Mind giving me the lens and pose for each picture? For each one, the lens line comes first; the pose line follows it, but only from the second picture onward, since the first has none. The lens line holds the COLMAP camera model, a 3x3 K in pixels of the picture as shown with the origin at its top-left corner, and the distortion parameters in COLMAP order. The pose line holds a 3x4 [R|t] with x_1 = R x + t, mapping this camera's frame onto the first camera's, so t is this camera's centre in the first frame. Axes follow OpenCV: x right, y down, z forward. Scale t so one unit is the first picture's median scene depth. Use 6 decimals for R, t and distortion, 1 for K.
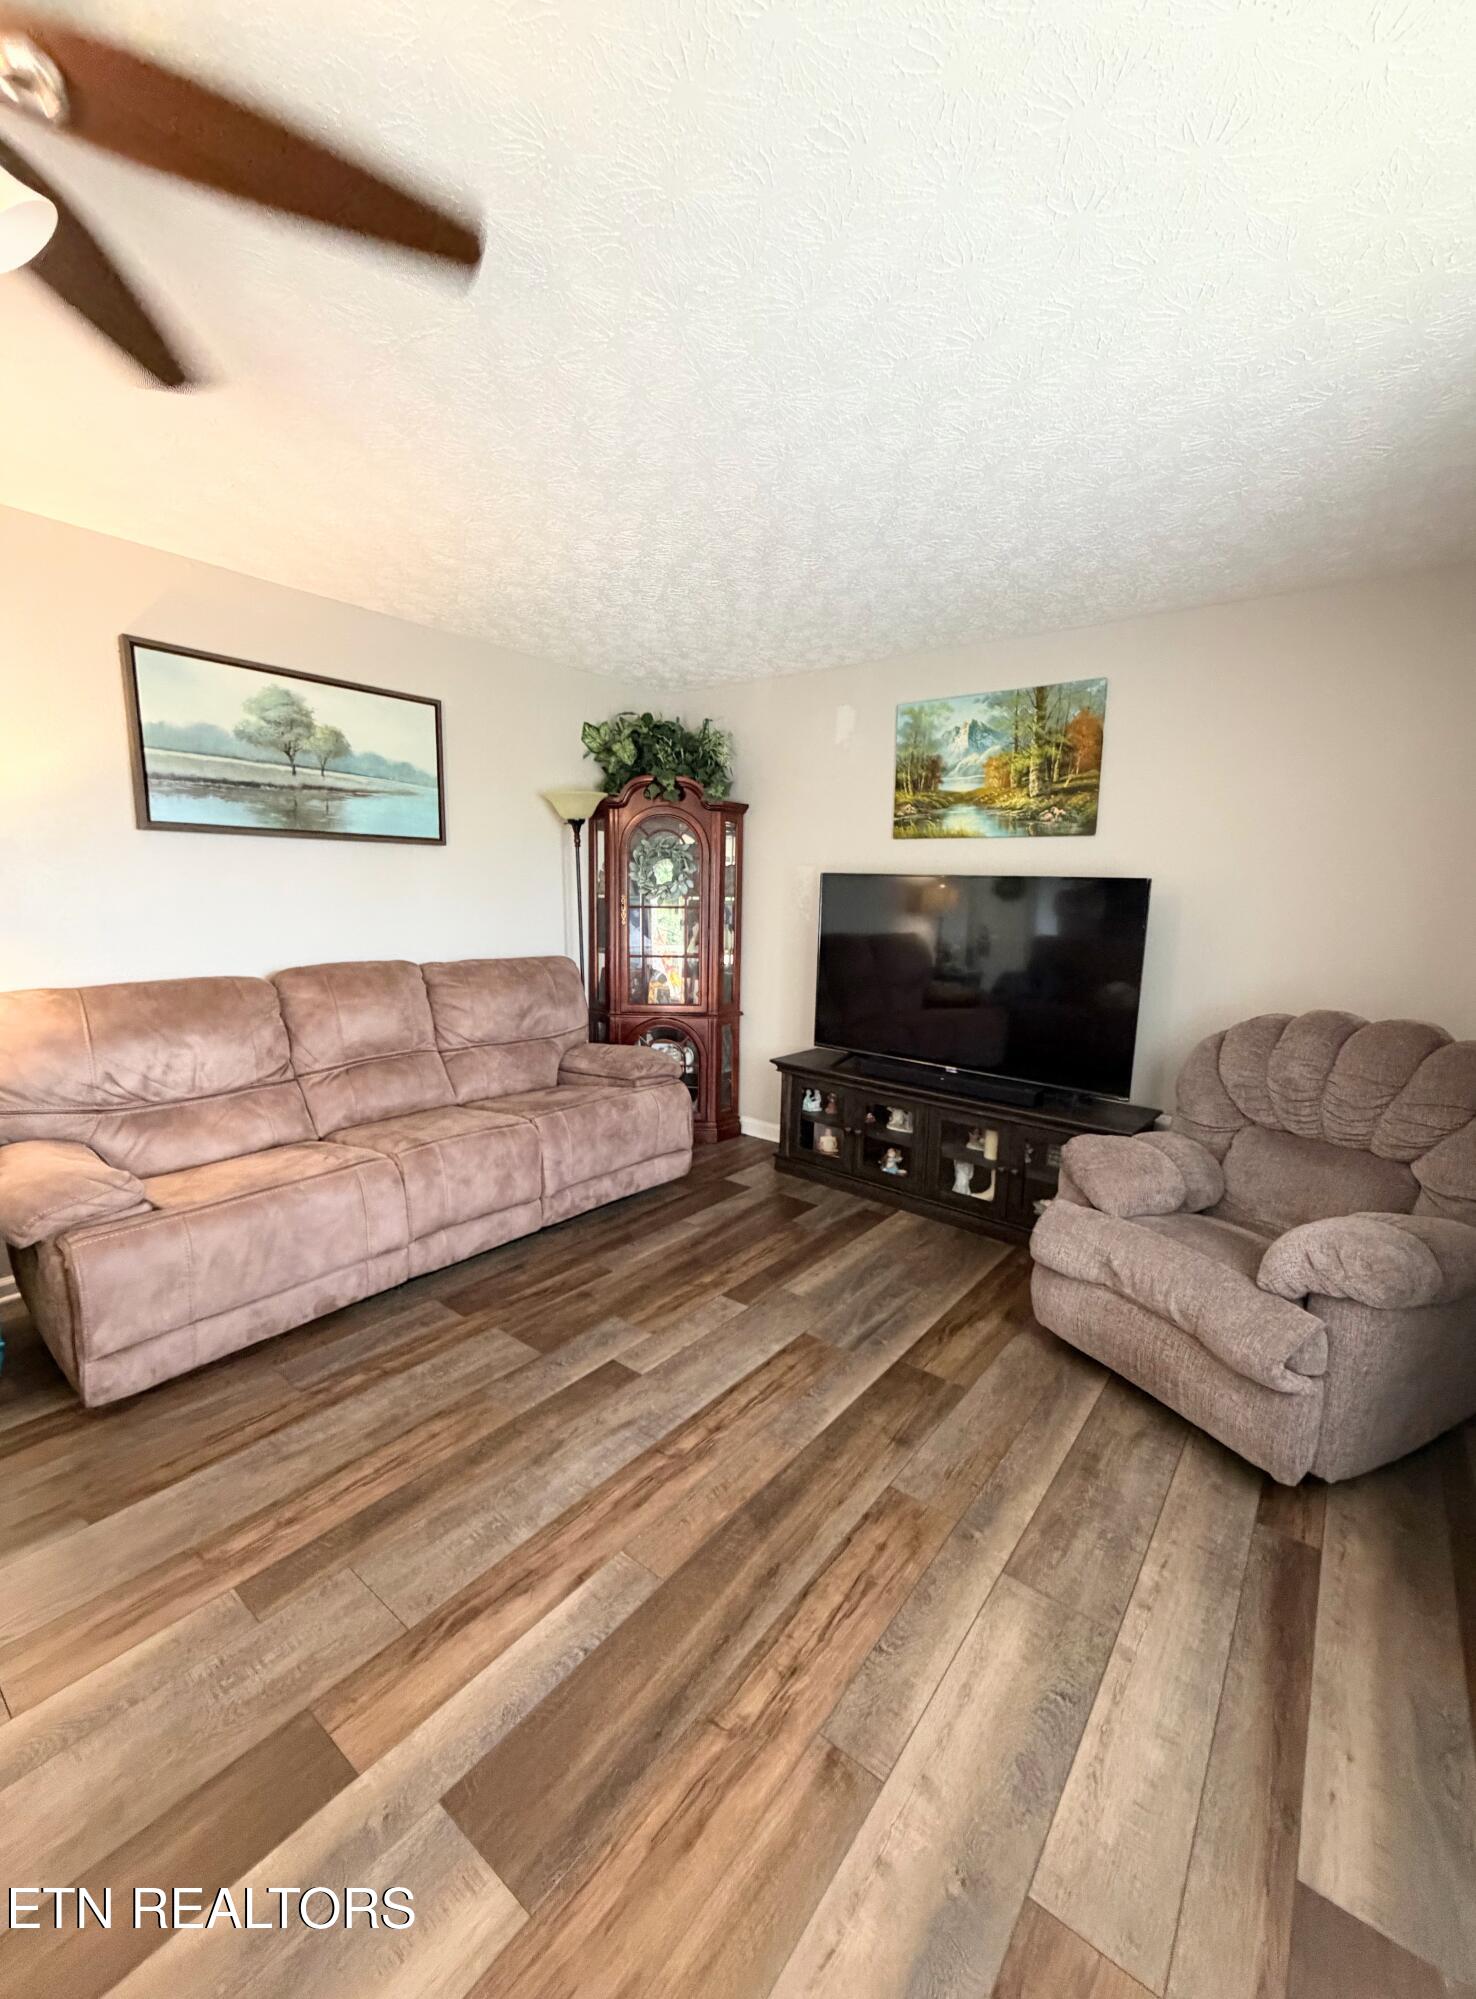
lens RADIAL K [[806.0, 0, 780.4], [0, 806.0, 1005.6], [0, 0, 1]] dist [-0.000128, -0.000399]
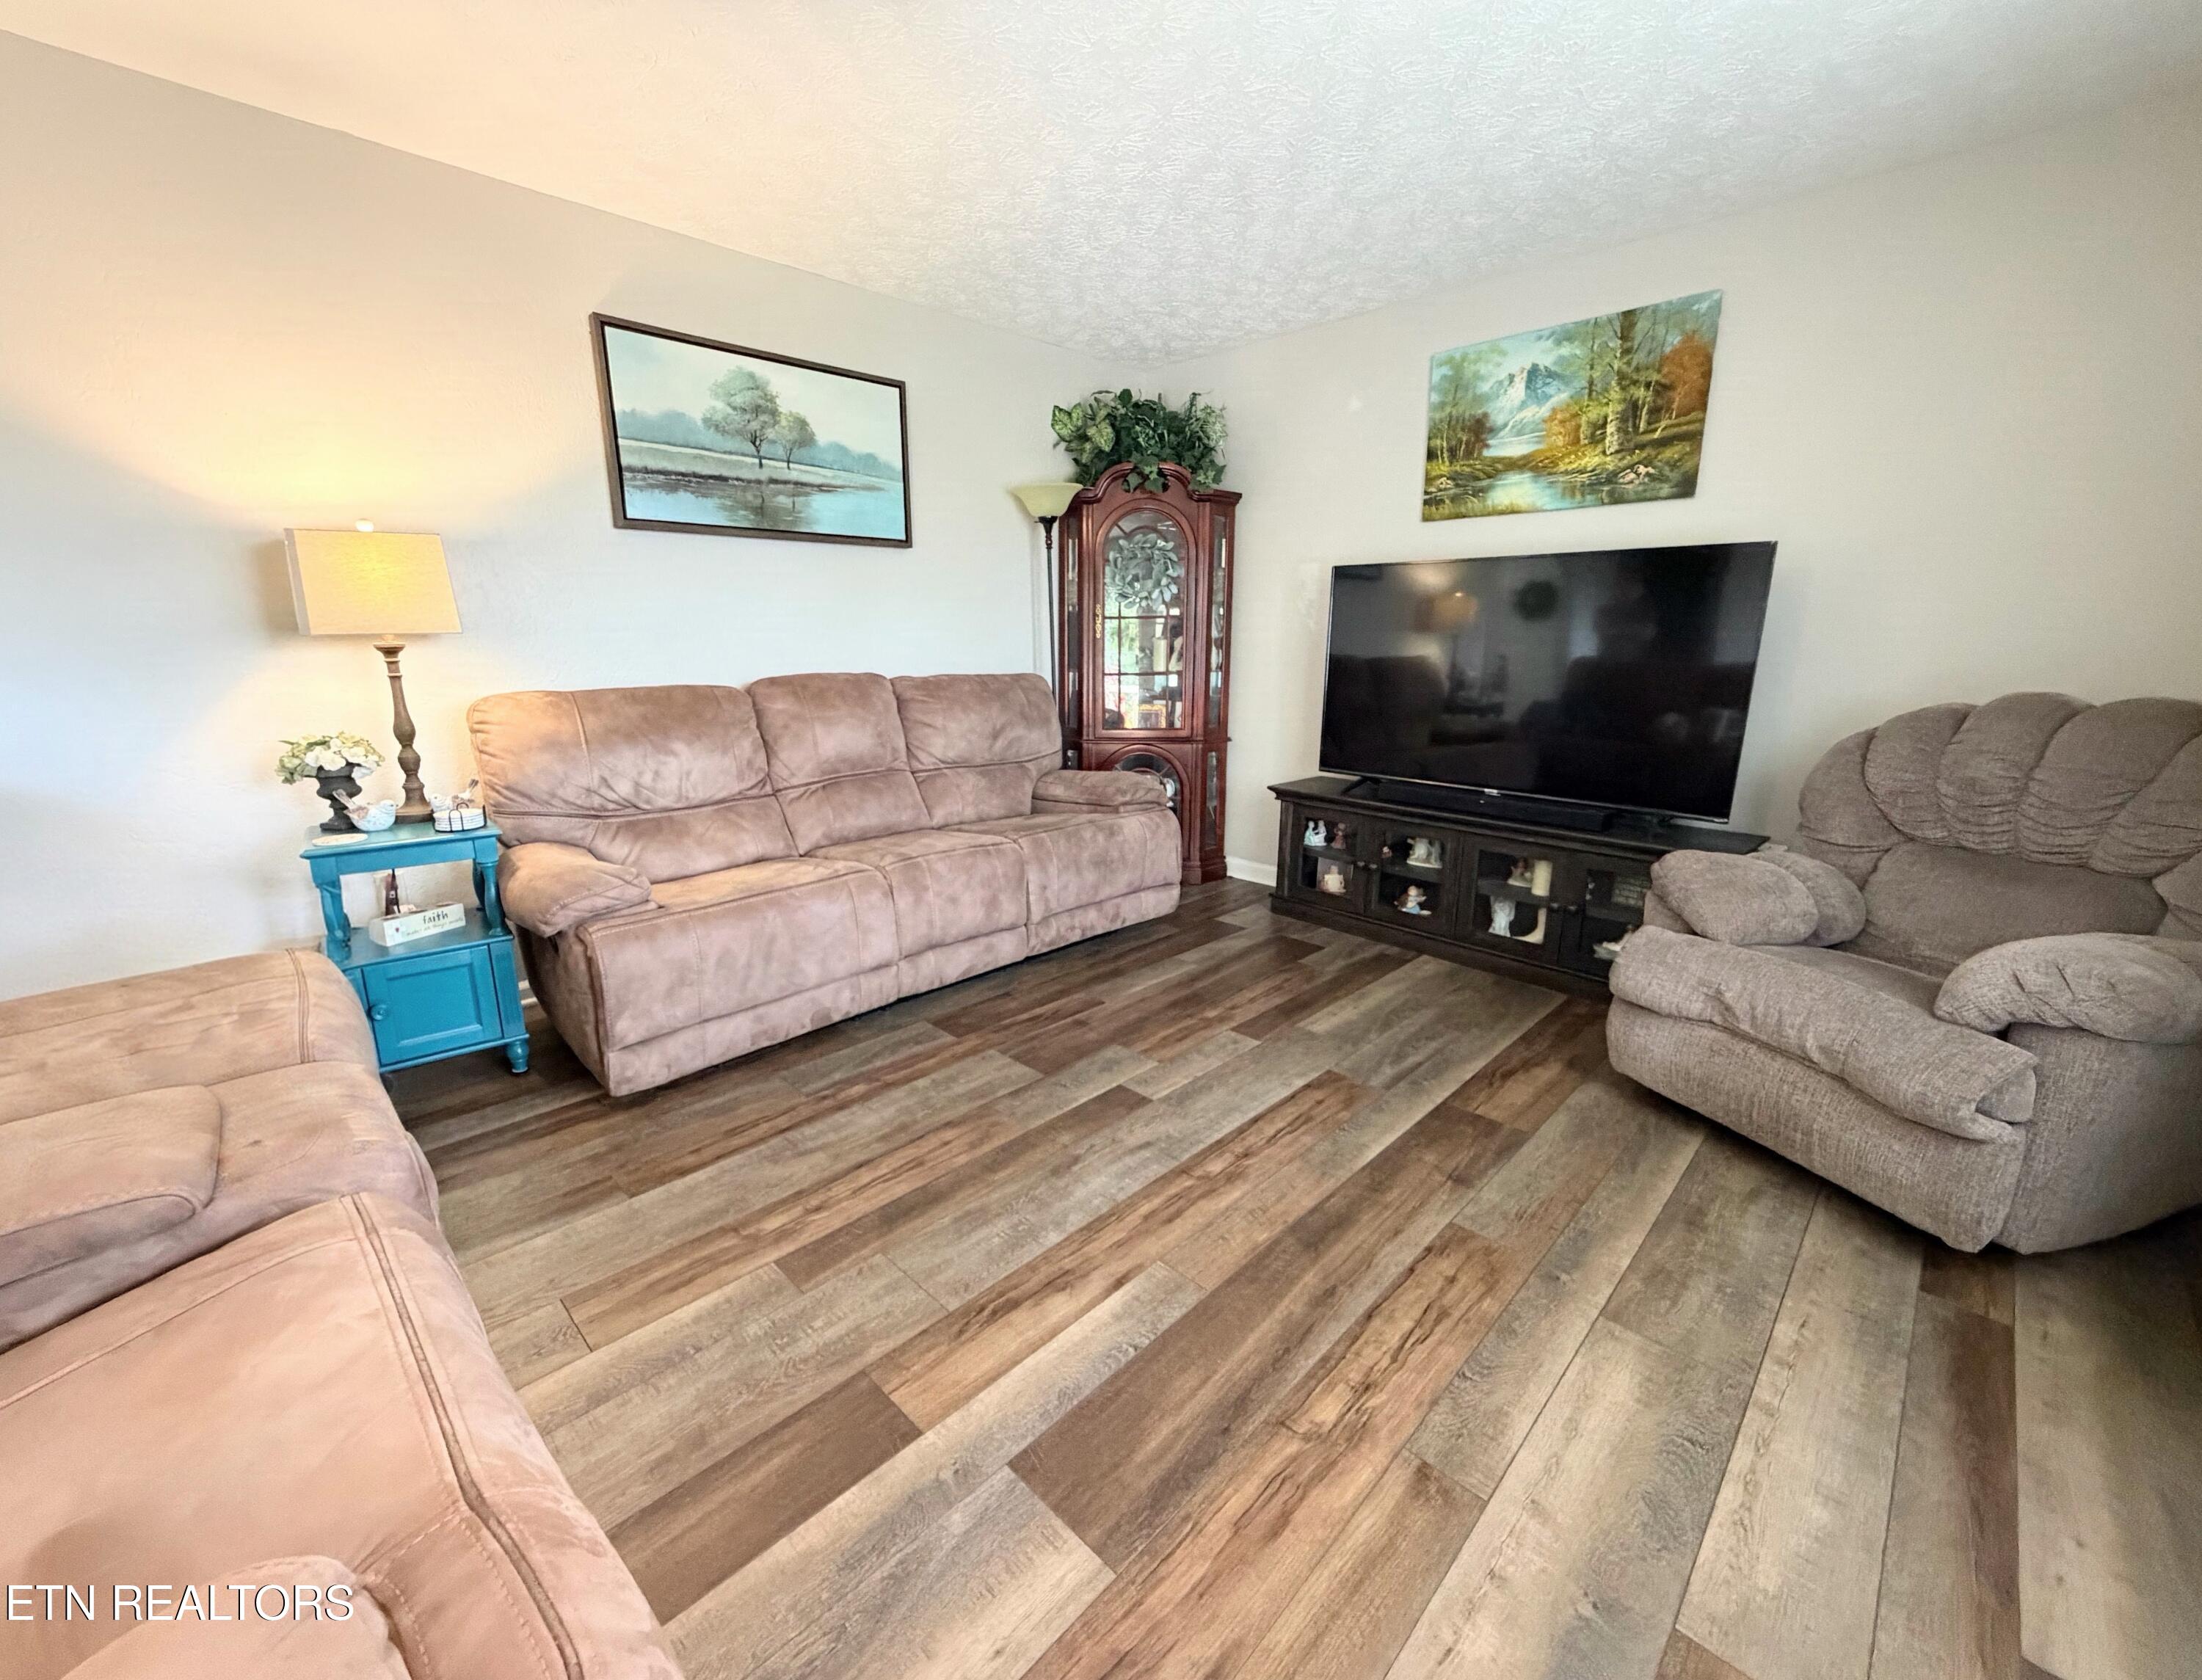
lens RADIAL K [[900.3, 0, 1101.0], [0, 900.3, 840.0], [0, 0, 1]] dist [-0.000441, 0.000297]
pose [[0.989552, 0.009829, -0.143843, -0.085637], [0.001423, 0.996959, 0.077916, 0.081199], [0.144171, -0.077307, 0.986528, 0.003471]]
